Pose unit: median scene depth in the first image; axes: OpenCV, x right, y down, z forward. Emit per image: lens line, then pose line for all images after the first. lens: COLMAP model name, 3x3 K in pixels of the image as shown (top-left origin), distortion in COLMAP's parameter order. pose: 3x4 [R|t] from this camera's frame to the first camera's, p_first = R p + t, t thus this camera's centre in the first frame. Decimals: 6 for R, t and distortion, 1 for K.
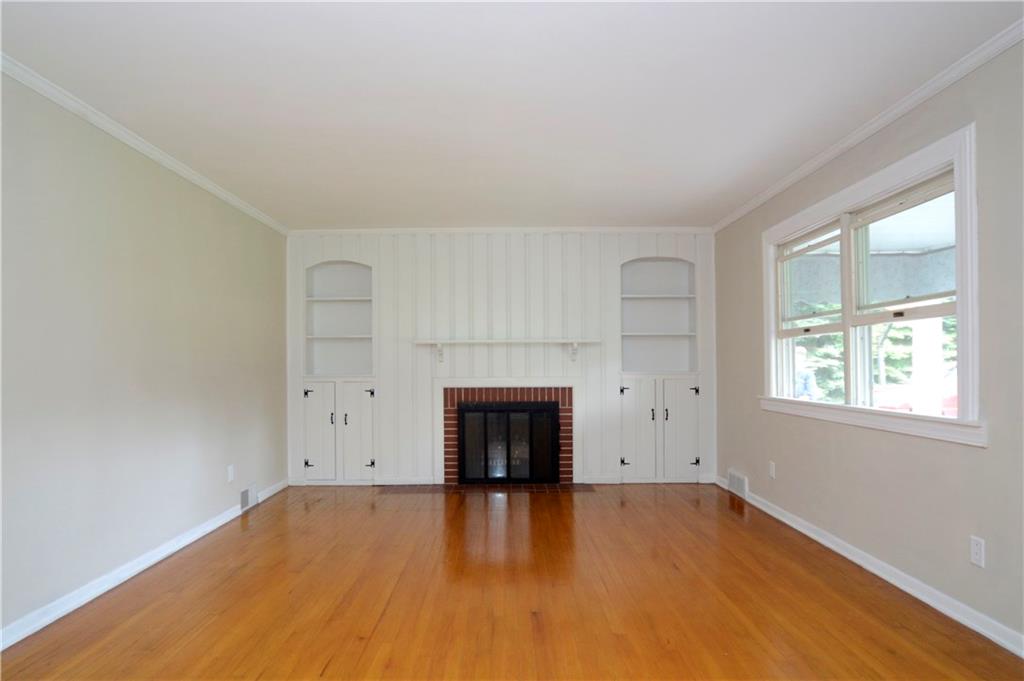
lens RADIAL K [[600.3, 0, 516.4], [0, 600.3, 357.8], [0, 0, 1]] dist [-0.008442, 0.000478]
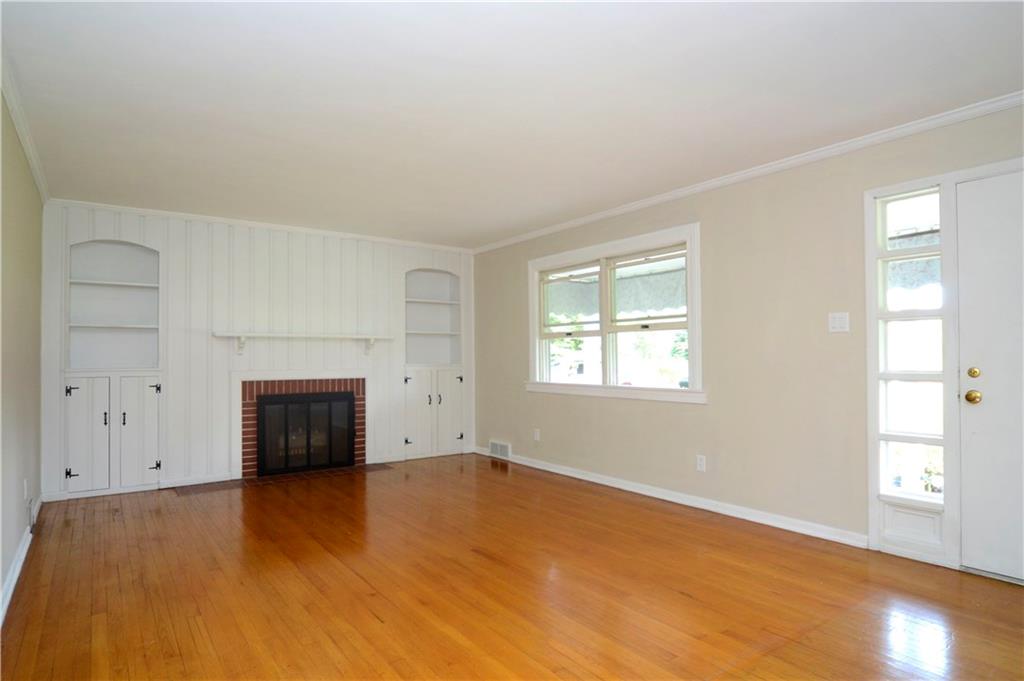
lens RADIAL K [[566.3, 0, 516.5], [0, 566.3, 344.7], [0, 0, 1]] dist [-0.026559, 0.002036]
pose [[0.810046, 0.014914, 0.586177, -0.300518], [-0.006843, 0.999849, -0.015982, 0.001425], [-0.586327, 0.008935, 0.810025, -0.018492]]
